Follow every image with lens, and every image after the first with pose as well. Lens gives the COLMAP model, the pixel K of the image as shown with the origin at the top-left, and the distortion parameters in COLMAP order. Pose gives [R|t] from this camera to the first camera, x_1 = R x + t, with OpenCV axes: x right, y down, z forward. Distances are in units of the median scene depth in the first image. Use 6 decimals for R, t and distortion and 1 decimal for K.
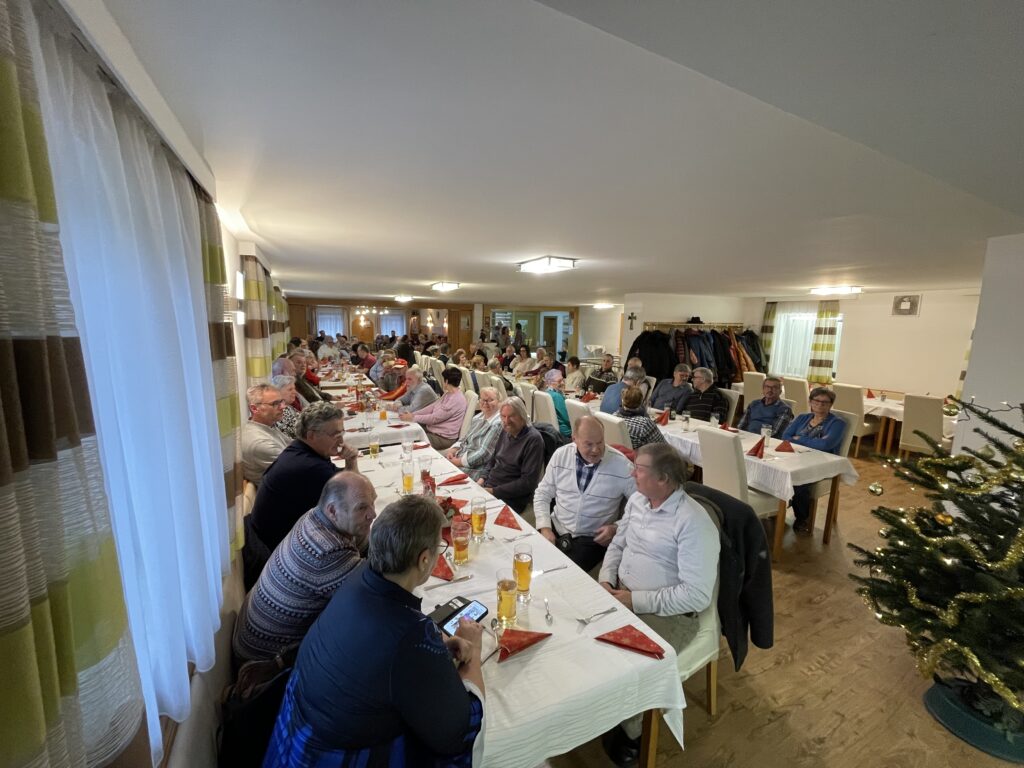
lens RADIAL K [[413.8, 0, 510.2], [0, 413.8, 382.8], [0, 0, 1]] dist [-0.005210, 0.001507]
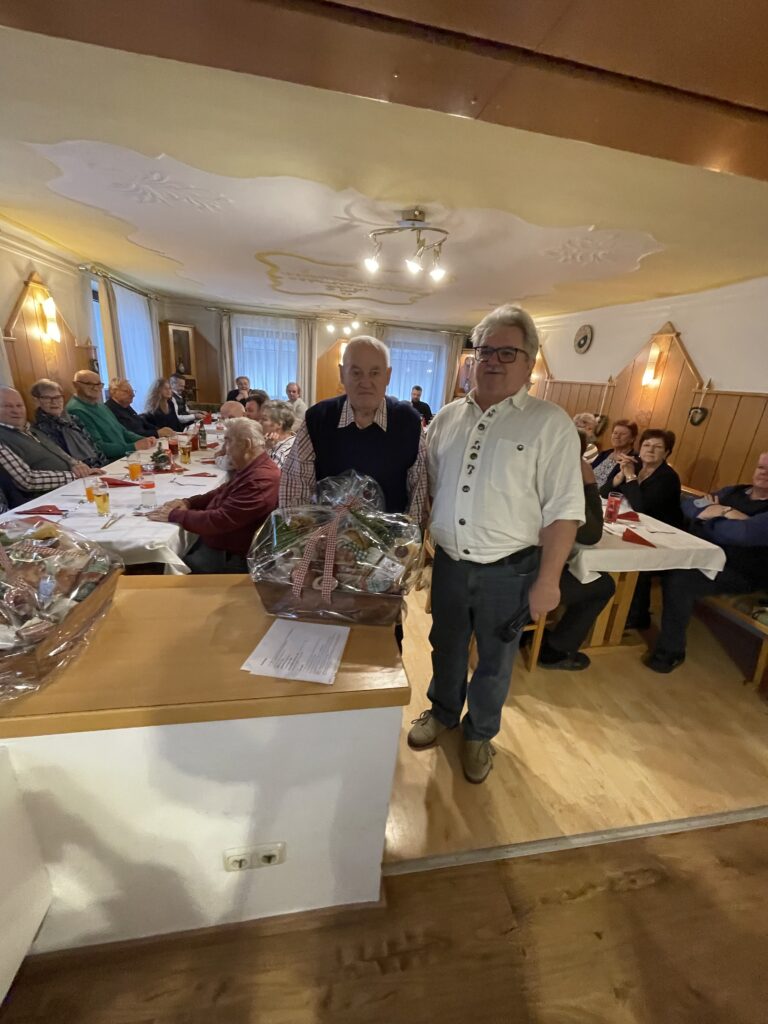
lens RADIAL K [[413.8, 0, 386.0], [0, 413.8, 510.4], [0, 0, 1]] dist [-0.005210, 0.001507]
pose [[0.956587, 0.140201, -0.255510, -0.282260], [-0.096236, 0.979467, 0.177153, -0.113065], [0.275100, -0.144873, 0.950438, 0.881357]]
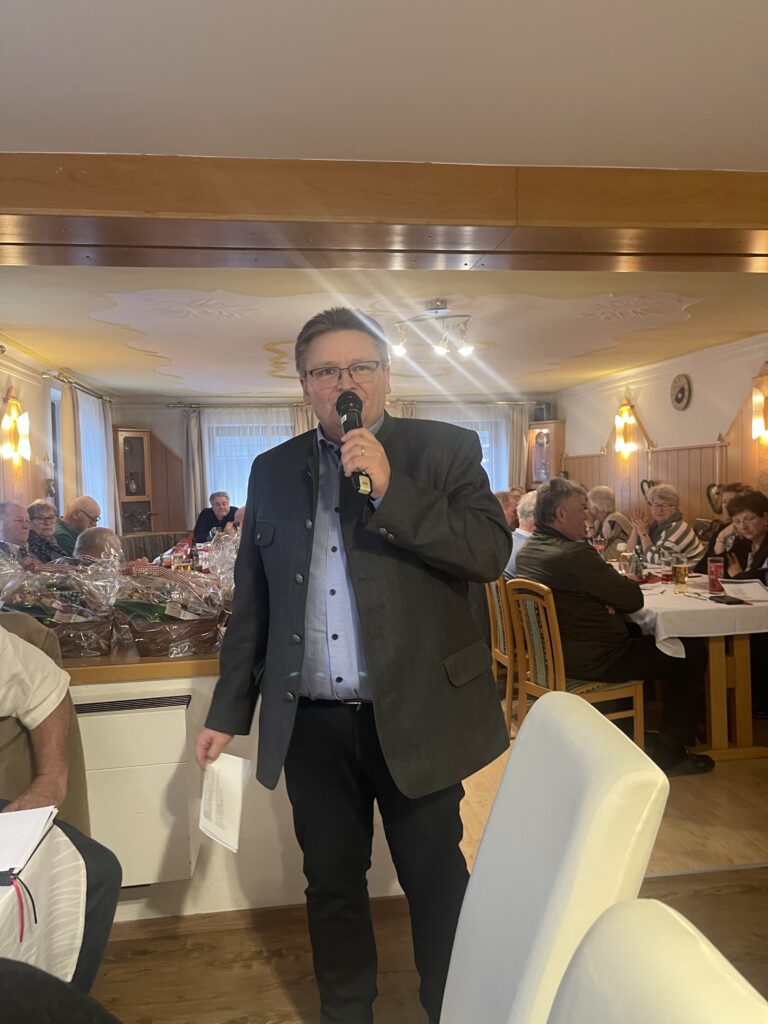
lens RADIAL K [[779.2, 0, 379.4], [0, 779.2, 514.7], [0, 0, 1]] dist [0.043324, -0.000904]
pose [[0.941424, -0.025676, -0.336246, -0.244475], [-0.007159, 0.995351, -0.096051, -0.080740], [0.337149, 0.092832, 0.936863, 0.749742]]
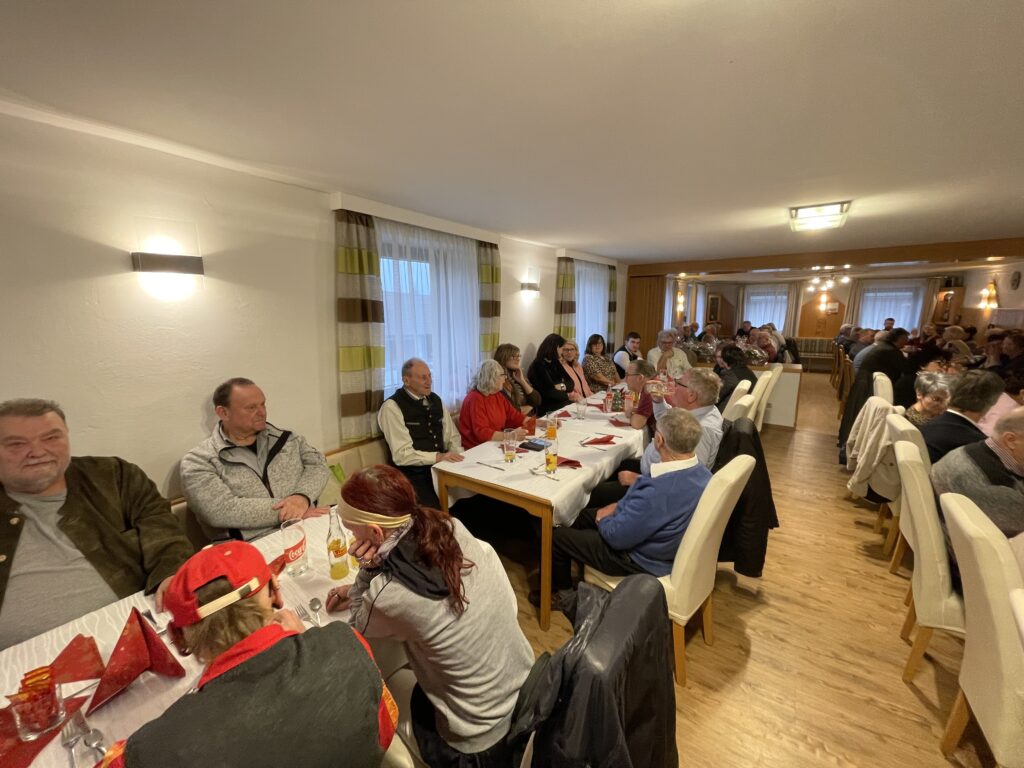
lens RADIAL K [[413.8, 0, 511.8], [0, 413.8, 382.3], [0, 0, 1]] dist [-0.005210, 0.001507]
pose [[0.475424, 0.133039, -0.869640, -0.054320], [-0.109700, 0.989750, 0.091442, -0.058477], [0.872891, 0.051926, 0.485145, 0.466549]]
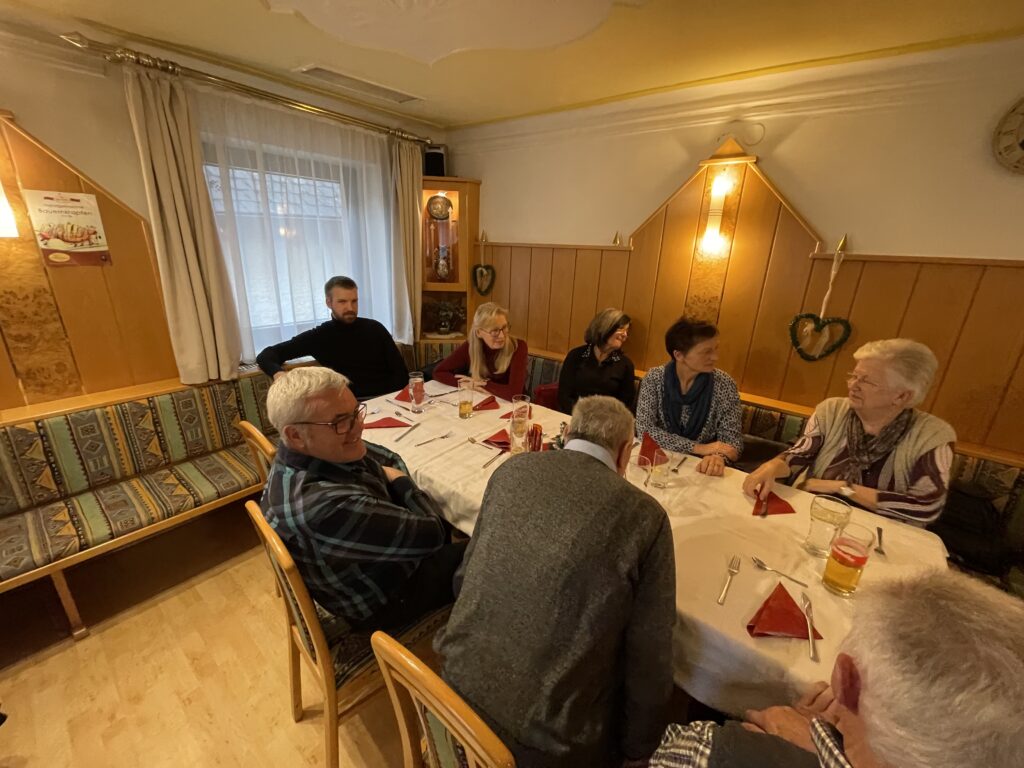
lens RADIAL K [[389.7, 0, 499.7], [0, 389.7, 367.5], [0, 0, 1]] dist [-0.001020, -0.000293]
pose [[0.911927, -0.116505, 0.393466, -0.423255], [0.040304, 0.979643, 0.196660, -0.177748], [-0.408368, -0.163481, 0.898059, 1.261829]]
